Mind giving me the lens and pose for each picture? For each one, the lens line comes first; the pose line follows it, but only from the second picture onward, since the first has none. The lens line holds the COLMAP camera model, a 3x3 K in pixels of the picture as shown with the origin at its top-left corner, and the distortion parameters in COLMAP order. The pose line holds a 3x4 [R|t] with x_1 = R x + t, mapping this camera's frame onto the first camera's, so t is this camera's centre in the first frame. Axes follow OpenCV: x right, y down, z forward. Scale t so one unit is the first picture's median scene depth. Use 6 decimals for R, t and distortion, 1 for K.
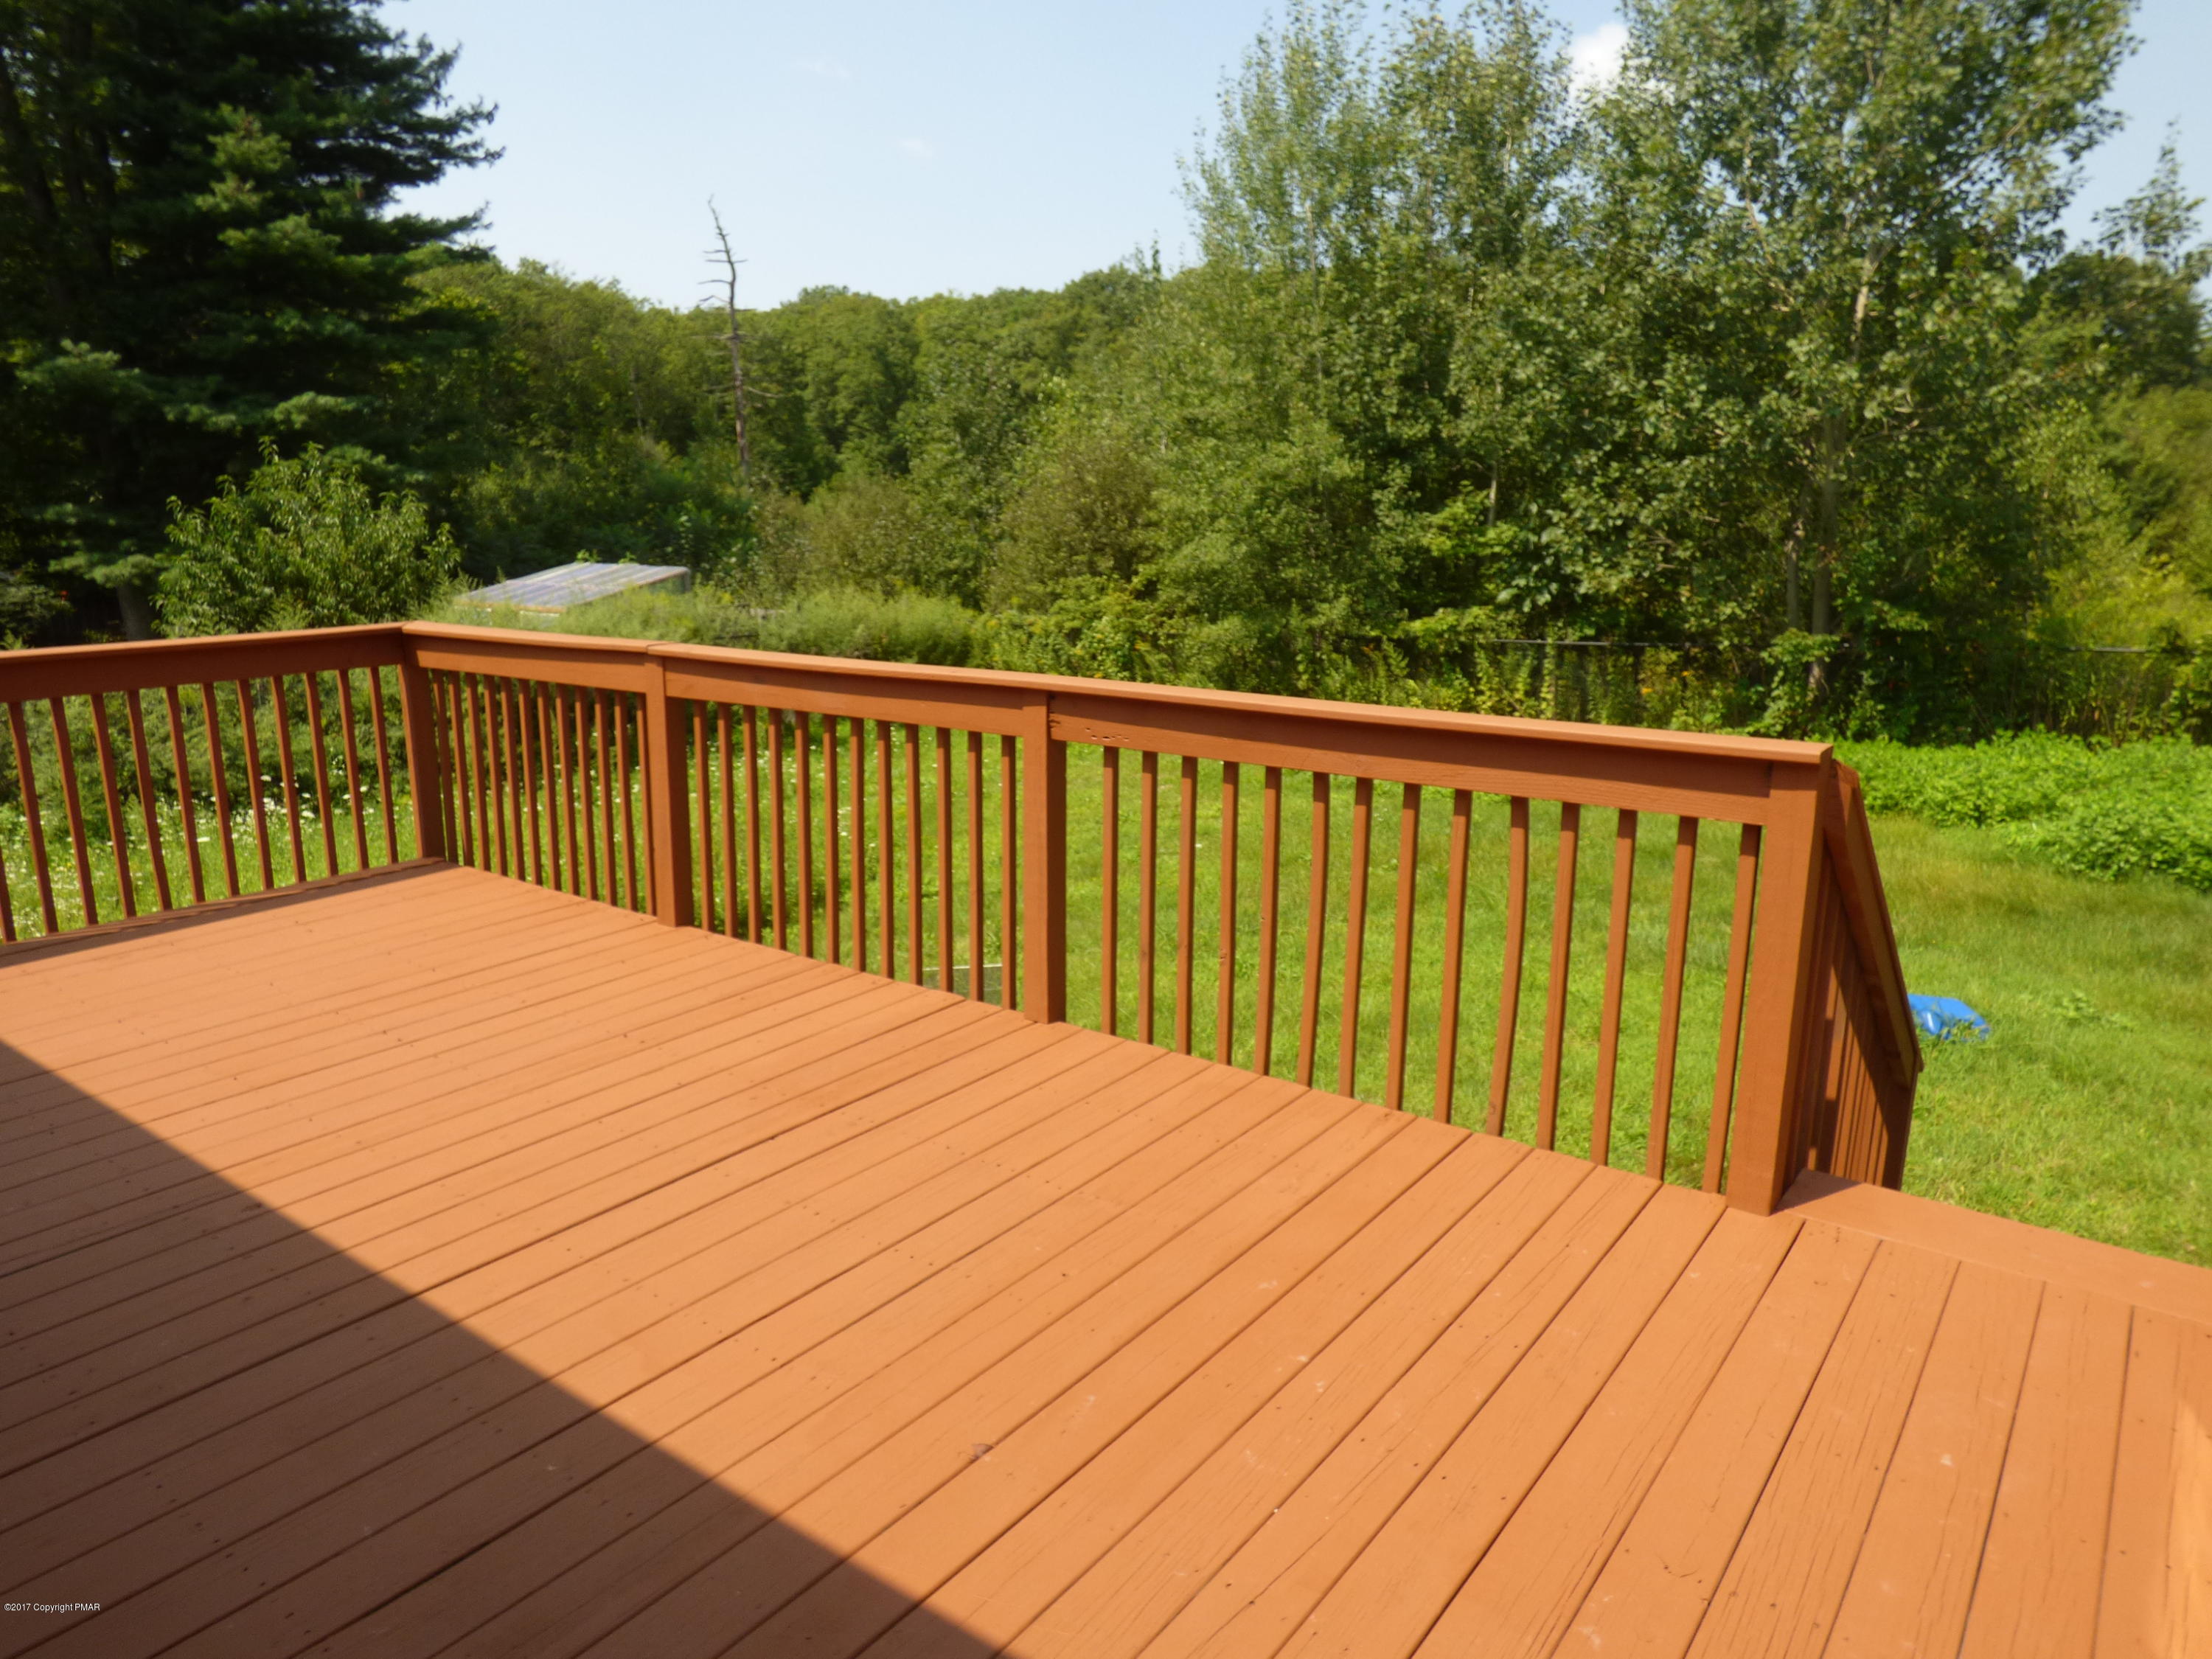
lens RADIAL K [[1474.6, 0, 1106.0], [0, 1474.6, 829.5], [0, 0, 1]] dist [-0.036695, -0.003734]
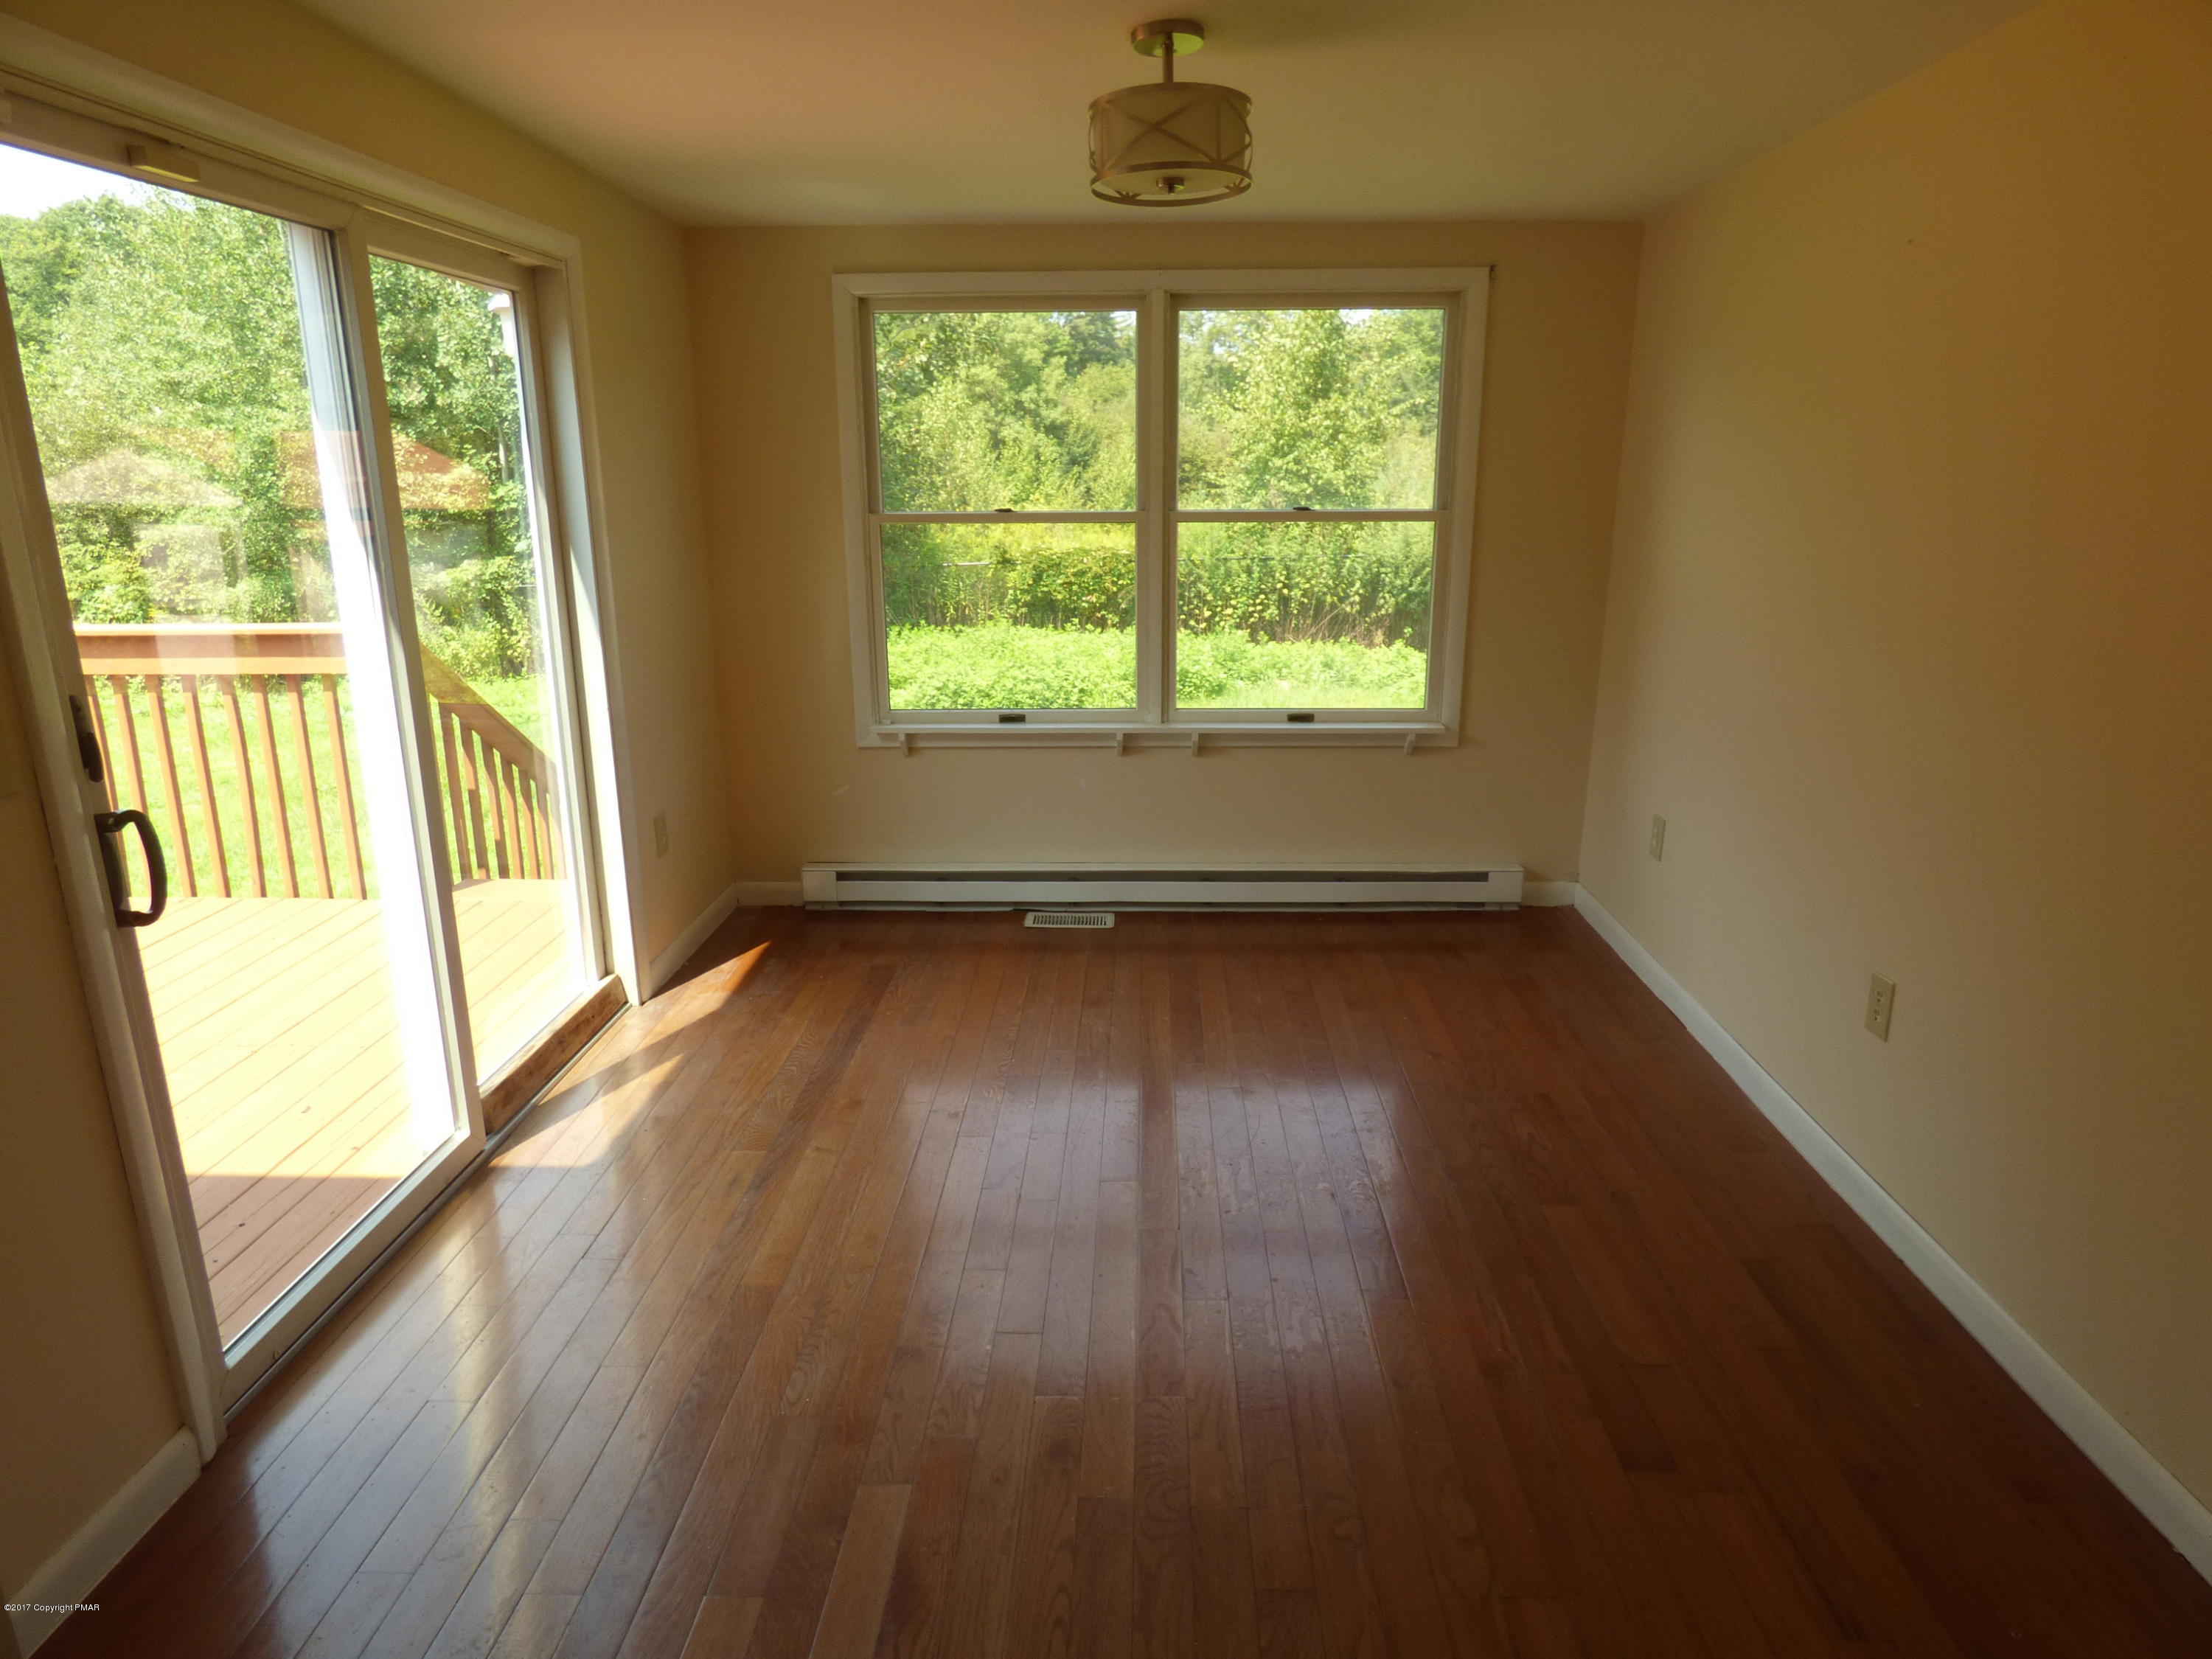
lens RADIAL K [[1336.3, 0, 1106.0], [0, 1336.3, 829.5], [0, 0, 1]] dist [-0.005451, 0.001042]
pose [[0.823951, -0.156077, 0.544743, 0.043398], [0.127764, 0.987735, 0.089751, 0.022862], [-0.552070, -0.004352, 0.833787, -0.115259]]
